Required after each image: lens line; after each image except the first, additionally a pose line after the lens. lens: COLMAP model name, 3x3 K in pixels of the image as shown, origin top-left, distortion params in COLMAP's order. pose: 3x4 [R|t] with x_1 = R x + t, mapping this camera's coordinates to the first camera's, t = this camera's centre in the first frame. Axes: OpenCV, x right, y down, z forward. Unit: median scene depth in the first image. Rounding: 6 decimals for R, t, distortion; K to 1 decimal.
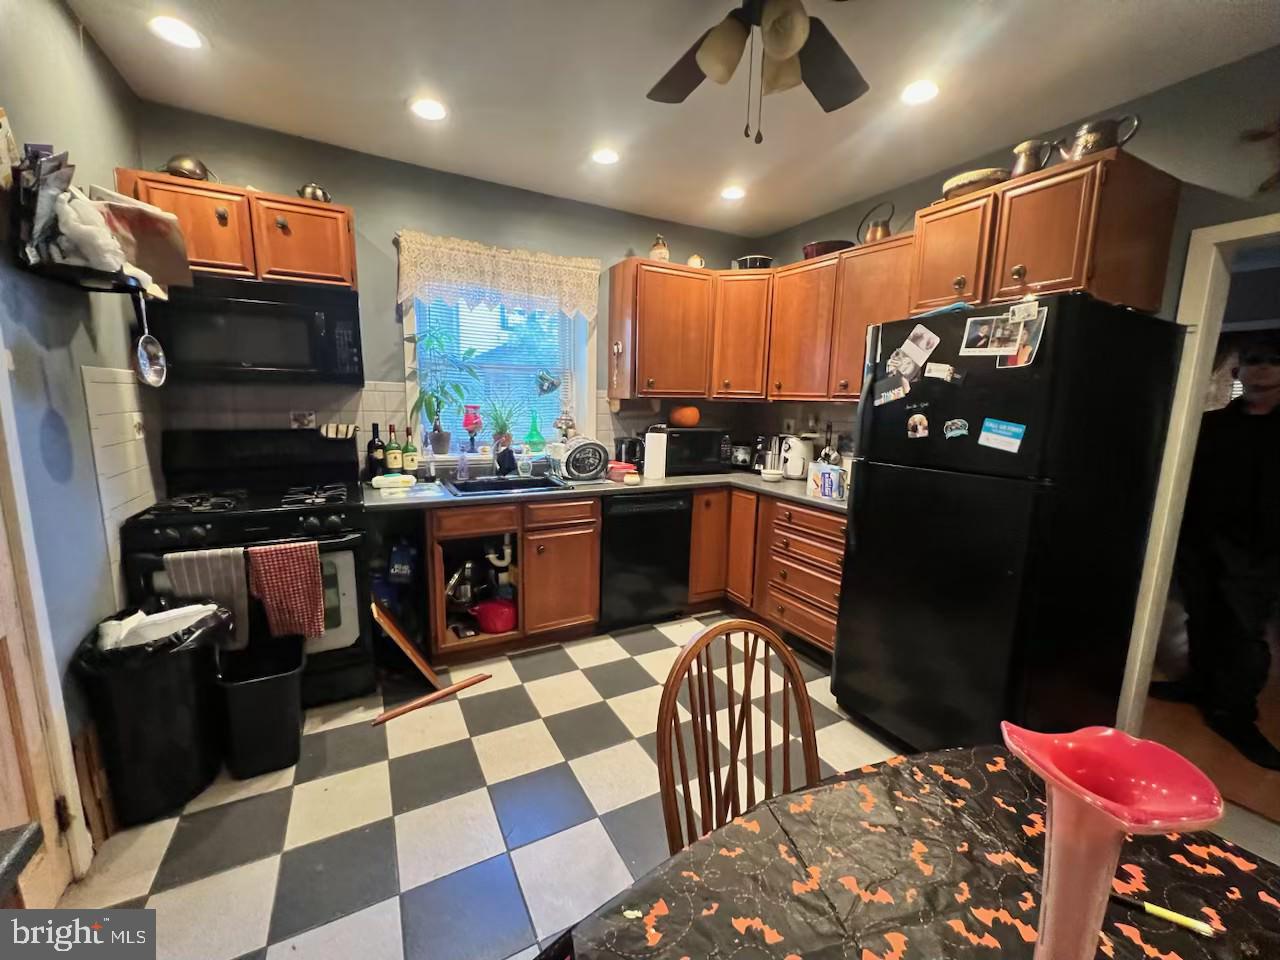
lens RADIAL K [[512.0, 0, 639.2], [0, 512.0, 480.9], [0, 0, 1]] dist [-0.002883, -0.000321]
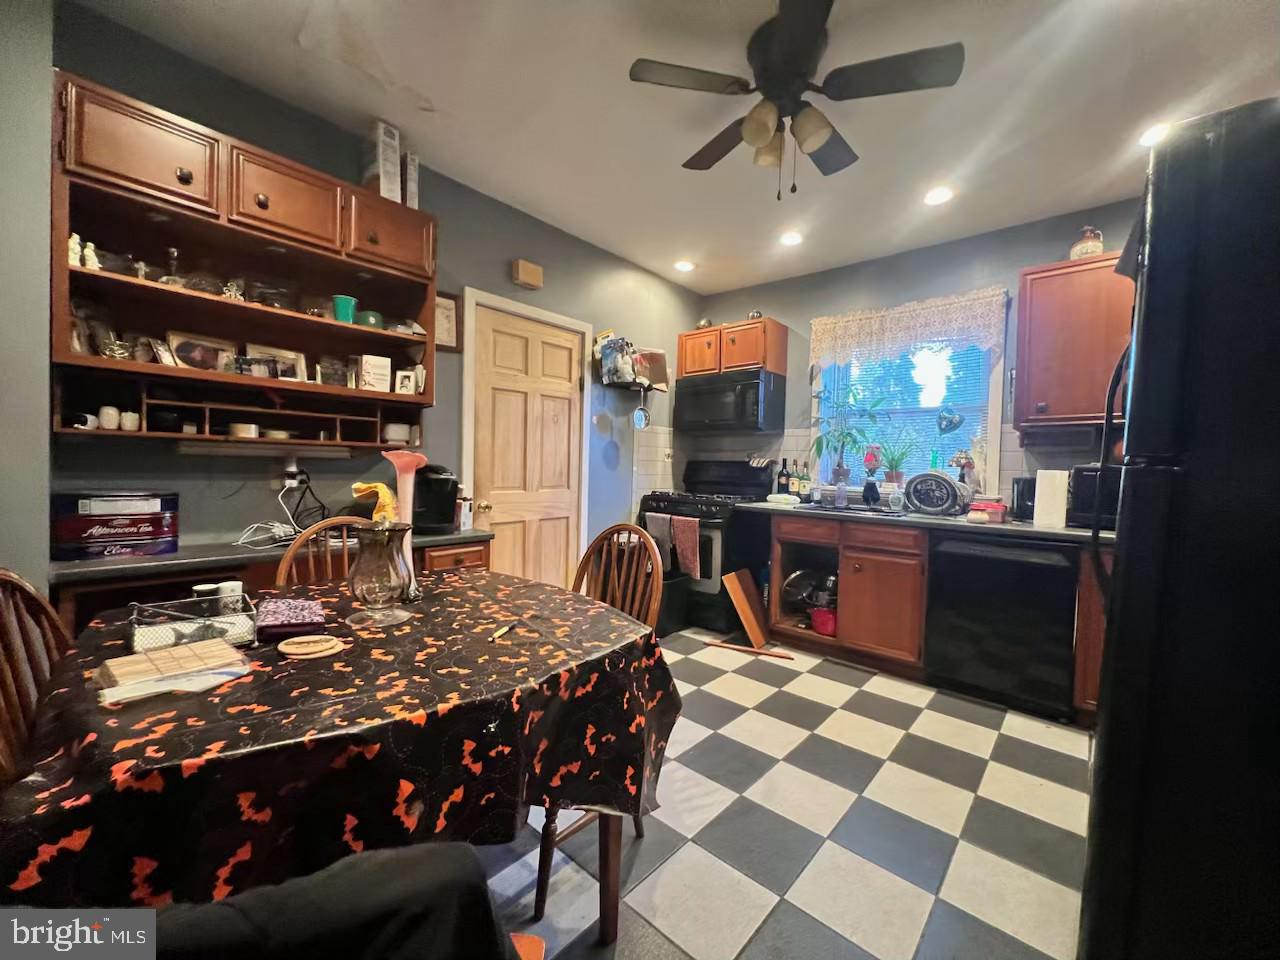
lens RADIAL K [[512.0, 0, 639.5], [0, 512.0, 480.4], [0, 0, 1]] dist [-0.002883, -0.000321]
pose [[0.335028, 0.011433, -0.942139, 0.675730], [-0.167148, 0.984788, -0.047487, 0.080498], [0.927264, 0.173386, 0.331843, 0.181664]]
